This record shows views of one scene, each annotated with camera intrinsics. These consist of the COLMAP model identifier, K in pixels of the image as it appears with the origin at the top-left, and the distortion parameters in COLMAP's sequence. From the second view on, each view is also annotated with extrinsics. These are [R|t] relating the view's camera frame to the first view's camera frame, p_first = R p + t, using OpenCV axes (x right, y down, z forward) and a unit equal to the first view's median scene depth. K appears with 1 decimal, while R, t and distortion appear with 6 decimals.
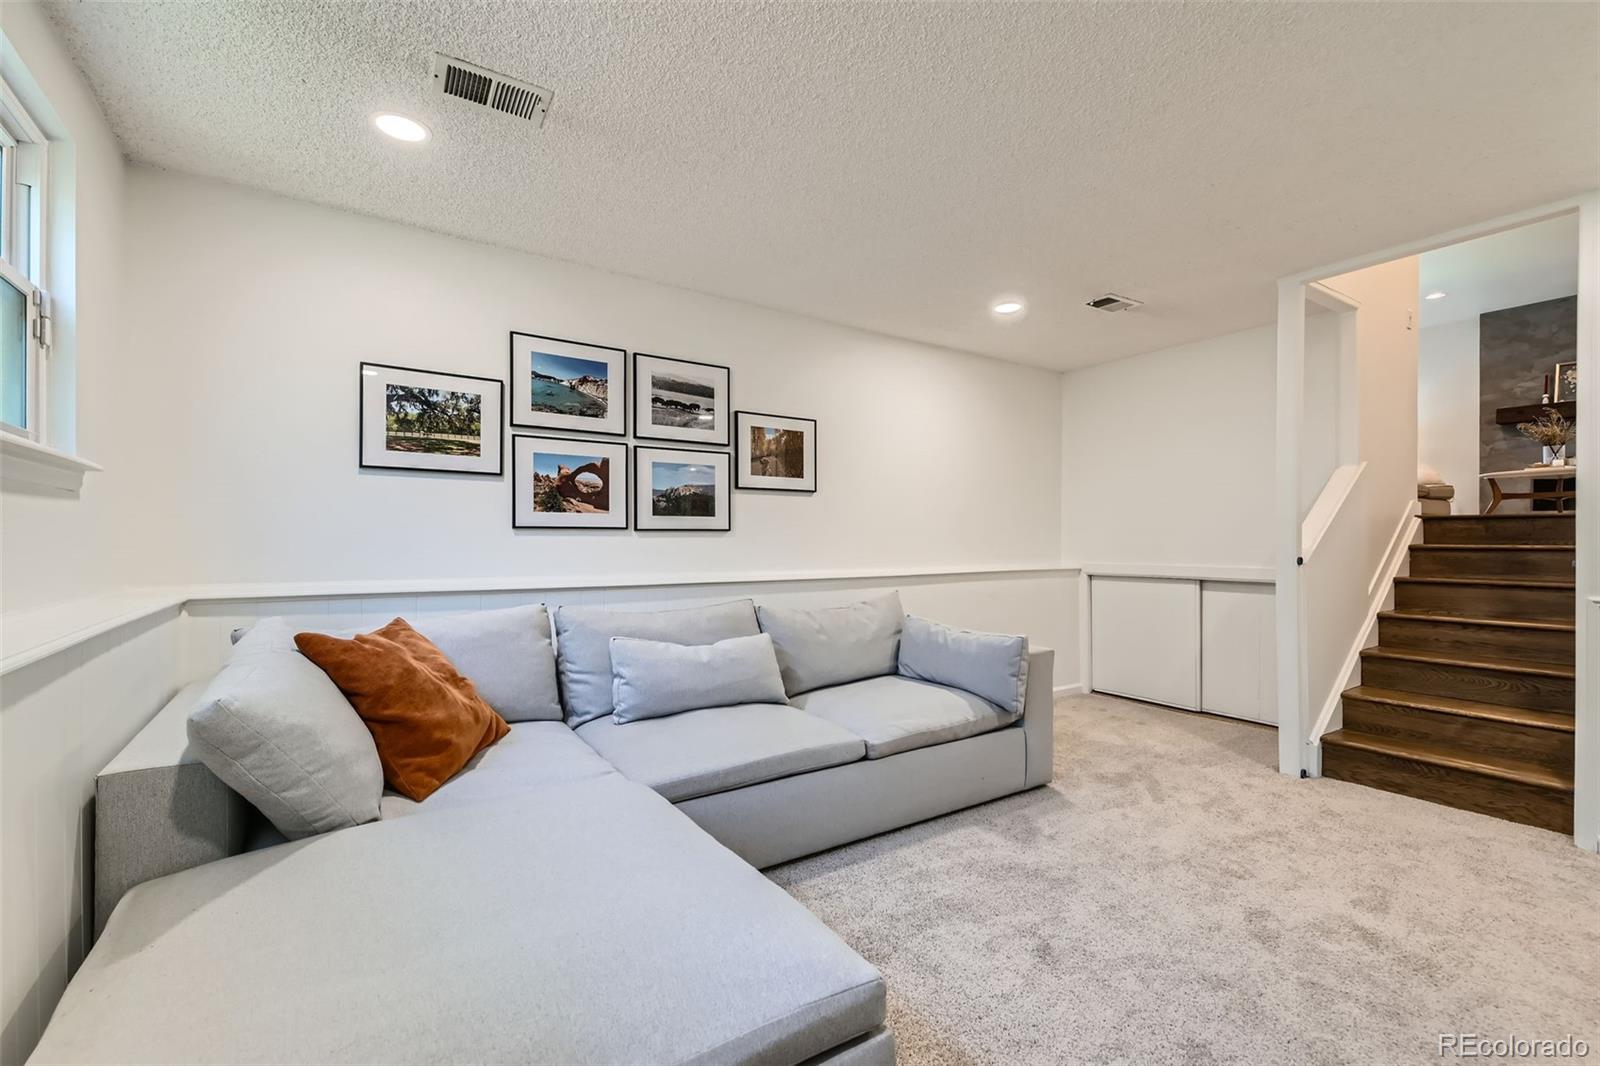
lens RADIAL K [[682.3, 0, 793.5], [0, 682.3, 545.1], [0, 0, 1]] dist [0.013092, -0.007878]
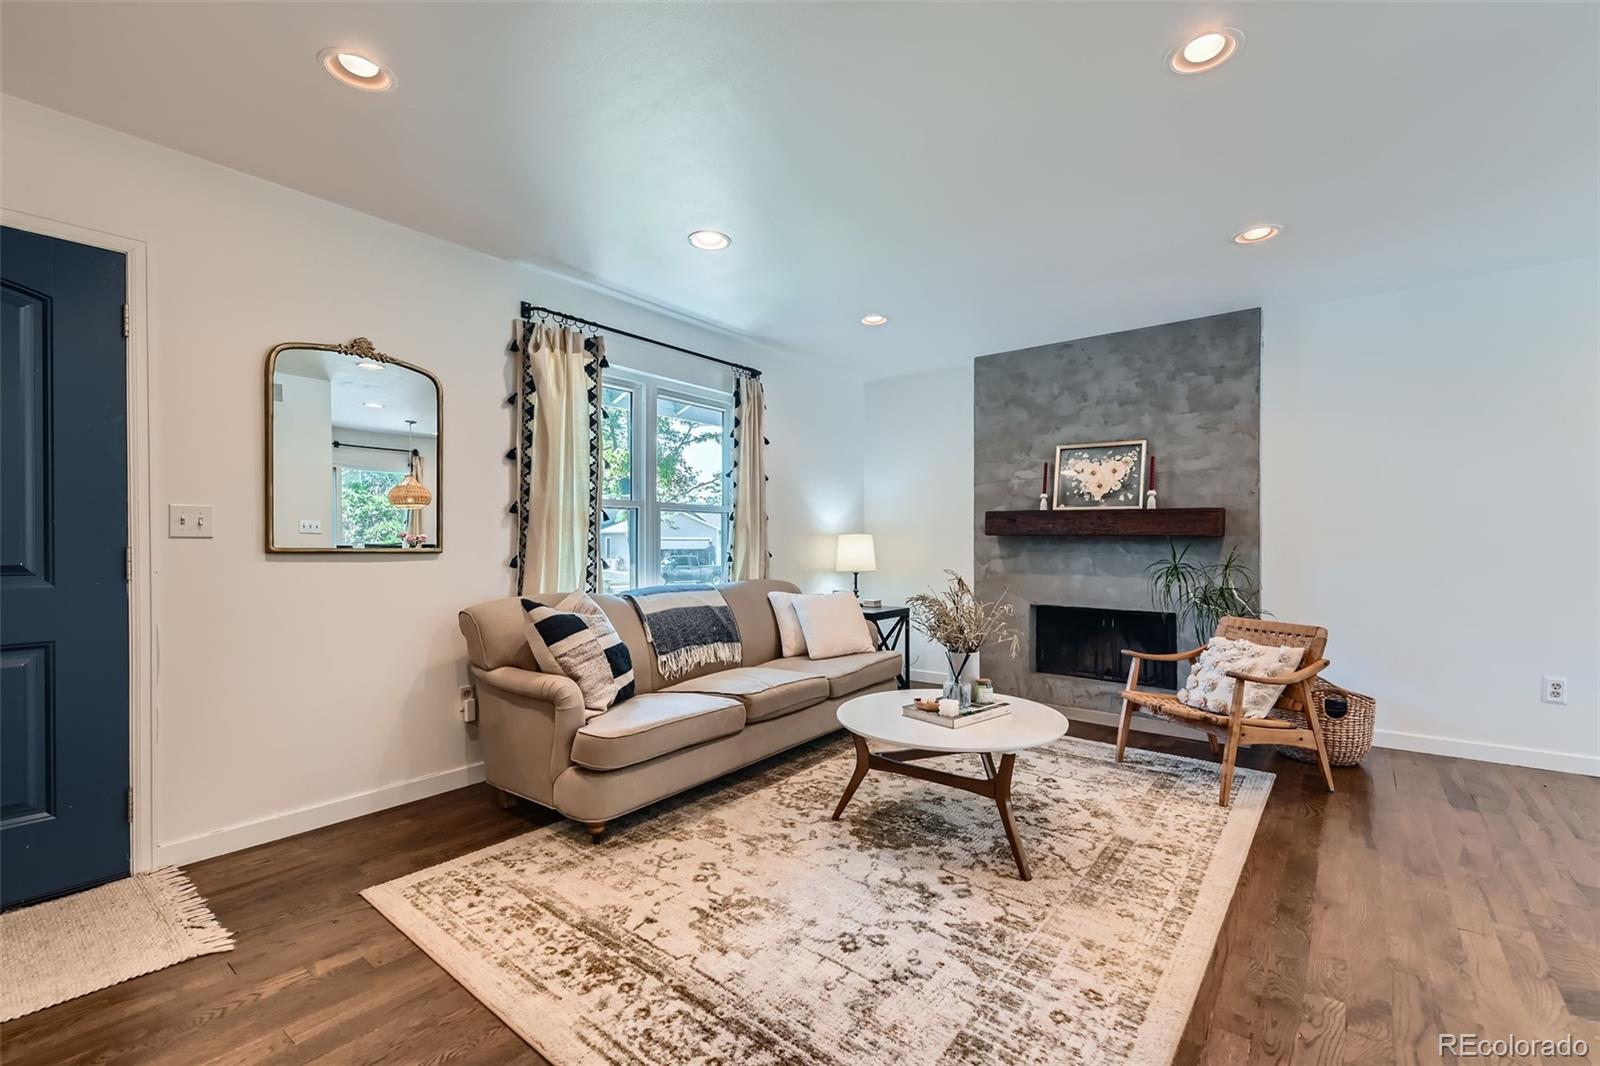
lens RADIAL K [[682.3, 0, 810.2], [0, 682.3, 536.9], [0, 0, 1]] dist [0.013092, -0.007878]
pose [[0.947704, -0.000941, 0.319148, 0.679070], [0.002946, 0.999979, -0.005801, -0.173338], [-0.319136, 0.006438, 0.947687, 0.464276]]
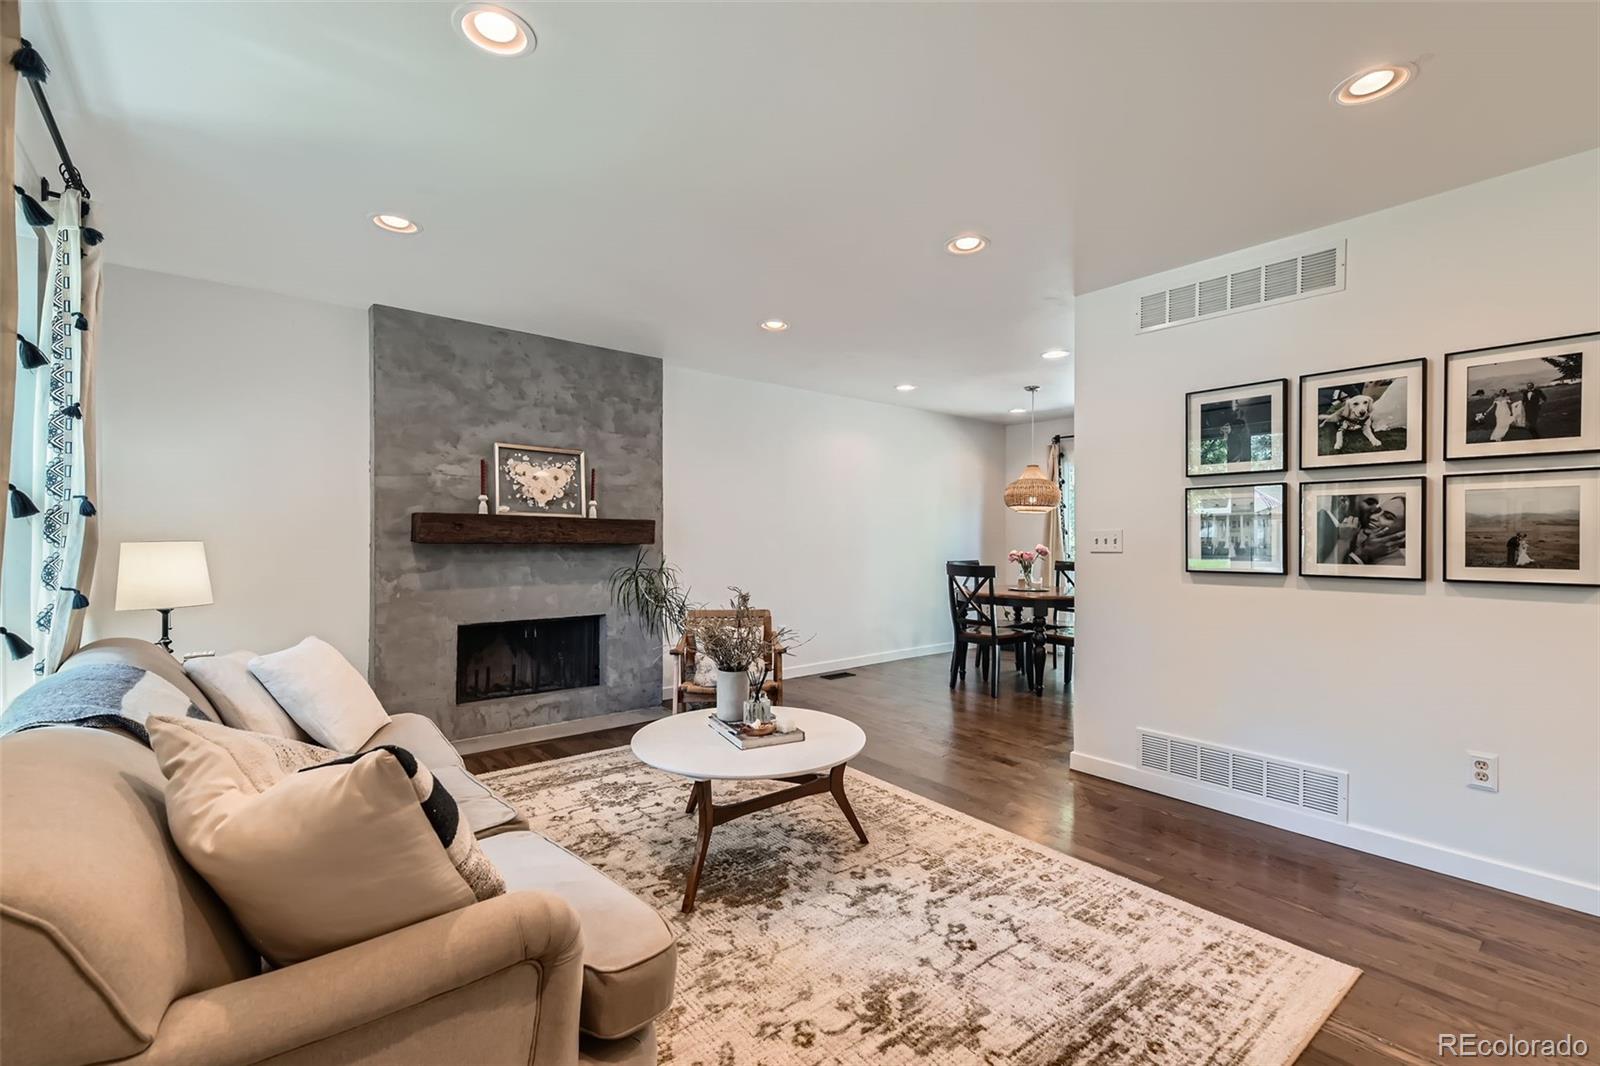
lens RADIAL K [[682.3, 0, 803.4], [0, 682.3, 534.7], [0, 0, 1]] dist [0.013092, -0.007878]
pose [[-0.101844, 0.002973, 0.994796, 0.517275], [-0.002690, 0.999991, -0.003264, -0.182997], [-0.994797, -0.003008, -0.101835, 0.782469]]
